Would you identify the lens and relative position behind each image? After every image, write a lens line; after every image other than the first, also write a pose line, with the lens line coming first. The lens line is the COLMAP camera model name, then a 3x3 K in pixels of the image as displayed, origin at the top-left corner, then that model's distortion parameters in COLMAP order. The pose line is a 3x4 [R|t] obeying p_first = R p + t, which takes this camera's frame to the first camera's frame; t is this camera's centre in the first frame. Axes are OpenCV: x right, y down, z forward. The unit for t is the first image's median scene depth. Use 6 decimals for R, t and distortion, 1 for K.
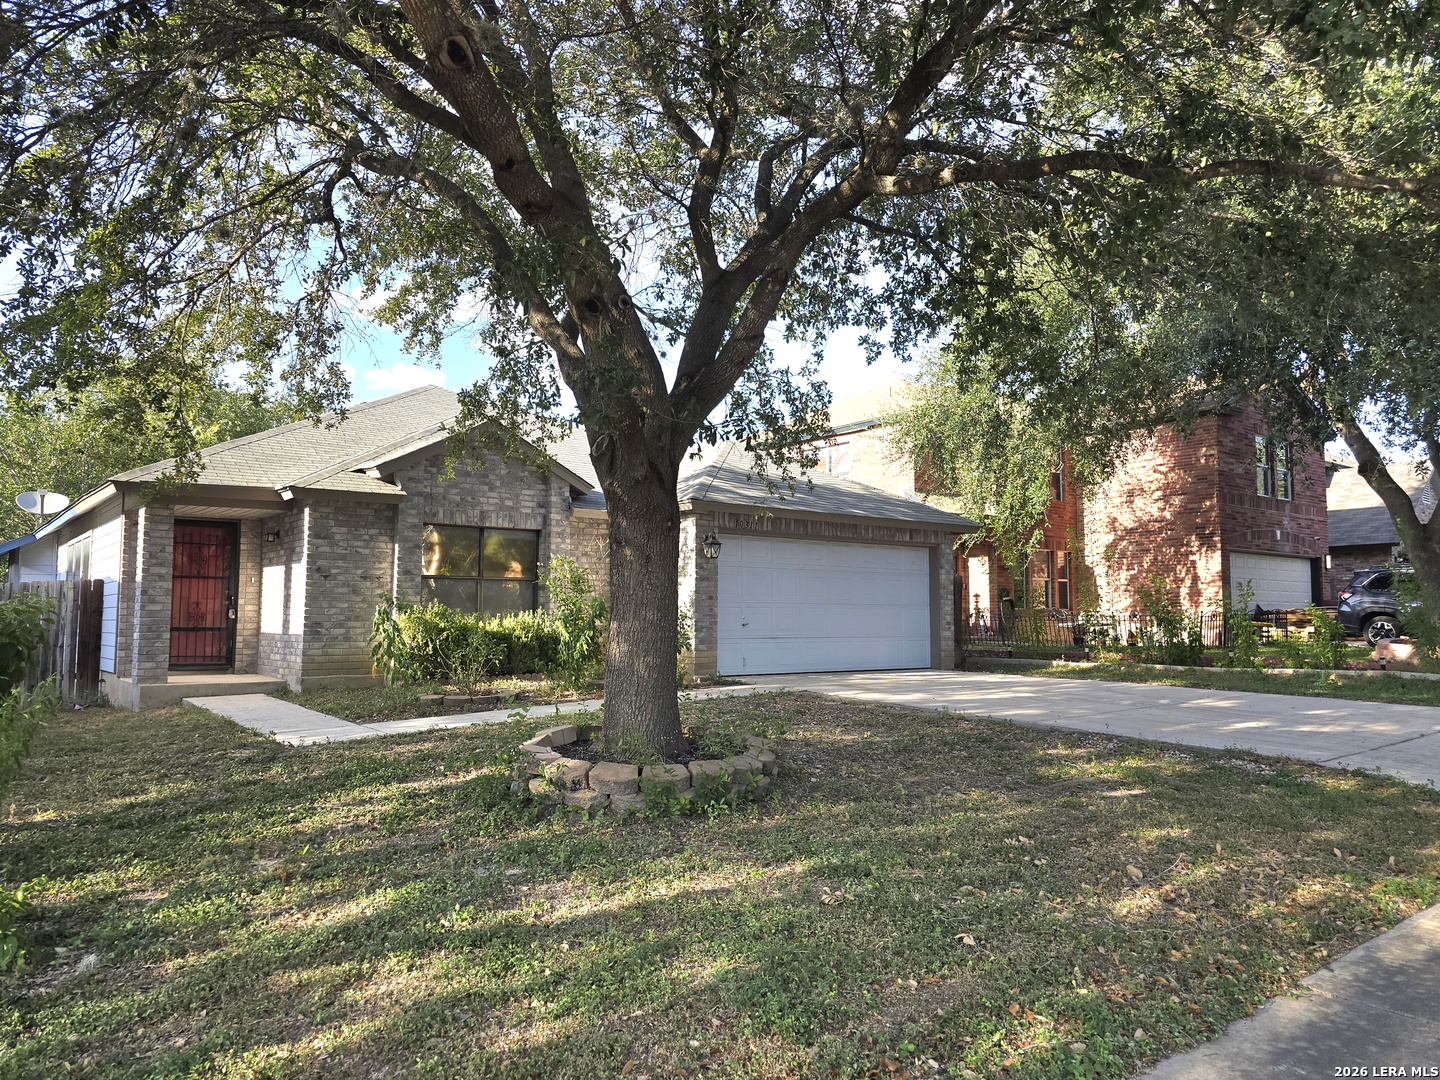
lens RADIAL K [[965.1, 0, 720.2], [0, 965.1, 536.8], [0, 0, 1]] dist [0.042548, -0.002407]
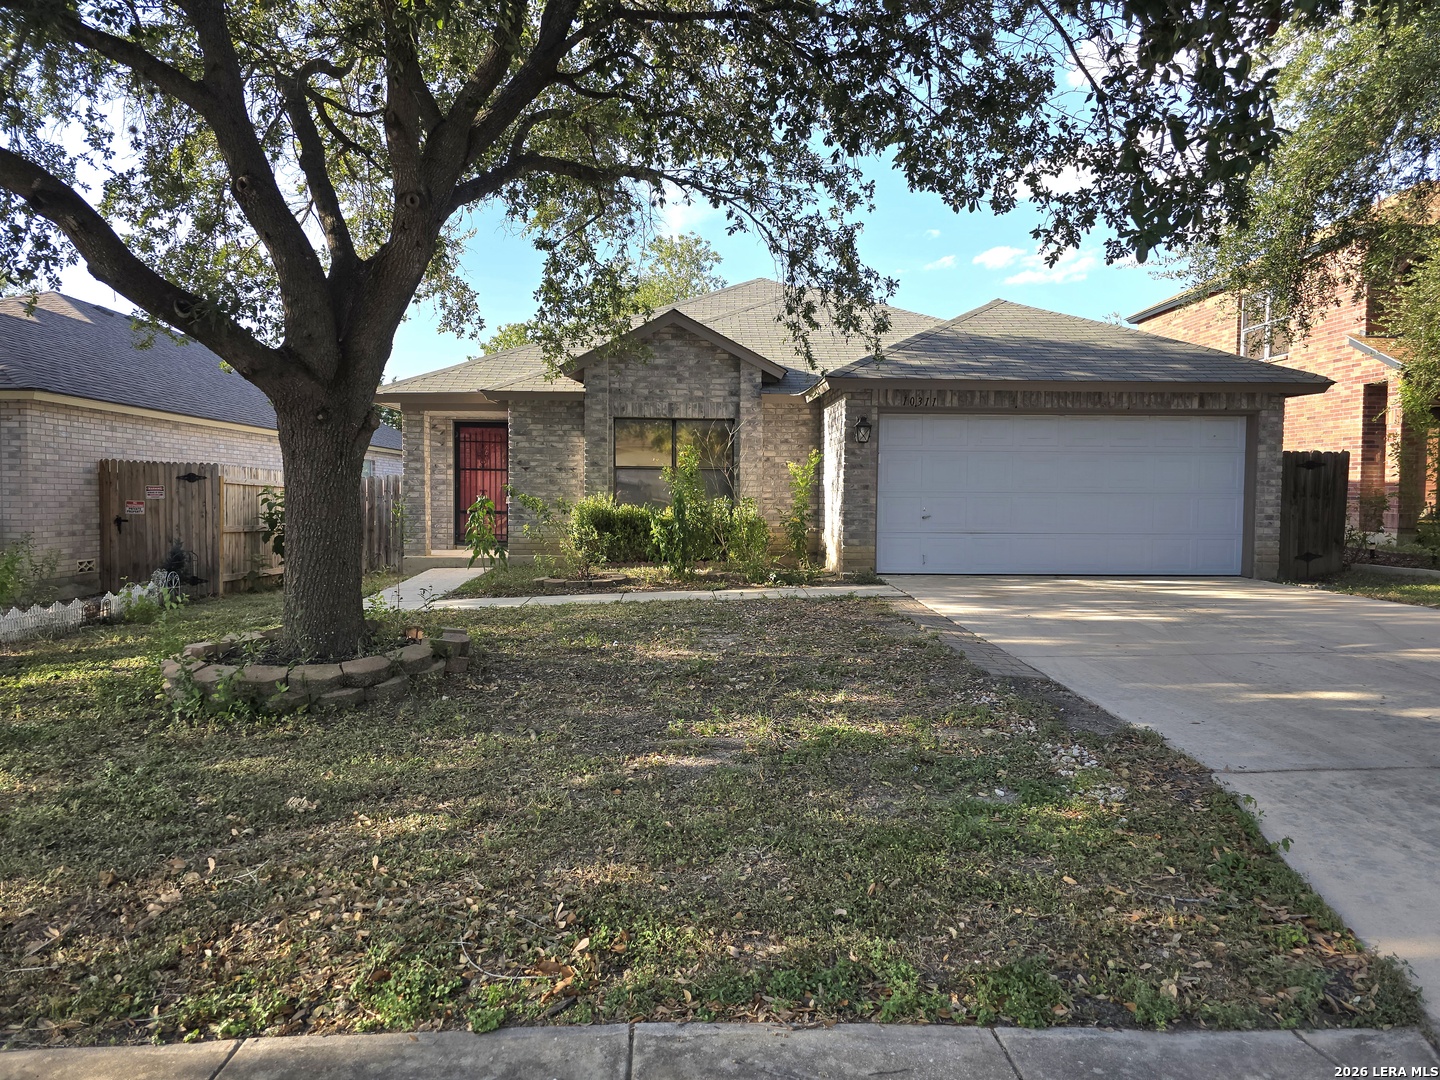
lens RADIAL K [[965.1, 0, 710.9], [0, 965.1, 538.2], [0, 0, 1]] dist [0.042548, -0.002407]
pose [[0.822000, 0.024369, -0.568966, 0.363039], [0.040501, 0.994053, 0.101089, 0.013851], [0.568045, -0.106139, 0.816124, 0.166132]]
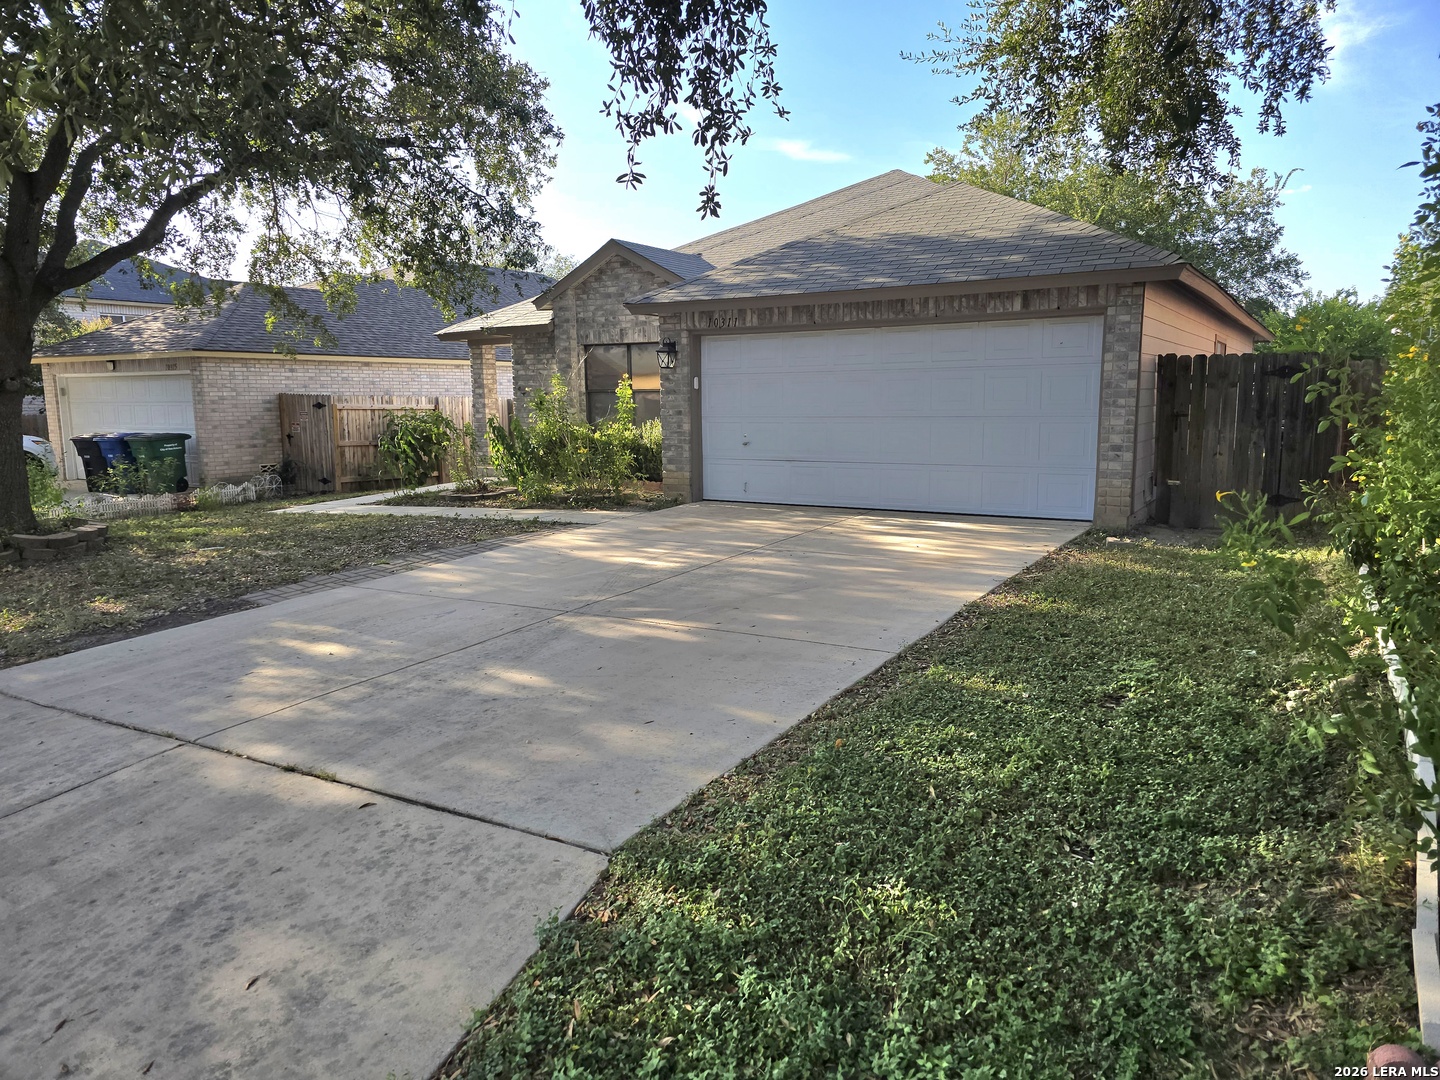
lens RADIAL K [[965.1, 0, 723.5], [0, 965.1, 540.9], [0, 0, 1]] dist [0.042548, -0.002407]
pose [[0.361326, 0.132196, -0.923021, 0.807180], [0.083261, 0.981371, 0.173146, 0.027799], [0.928715, -0.139413, 0.343588, 0.673914]]
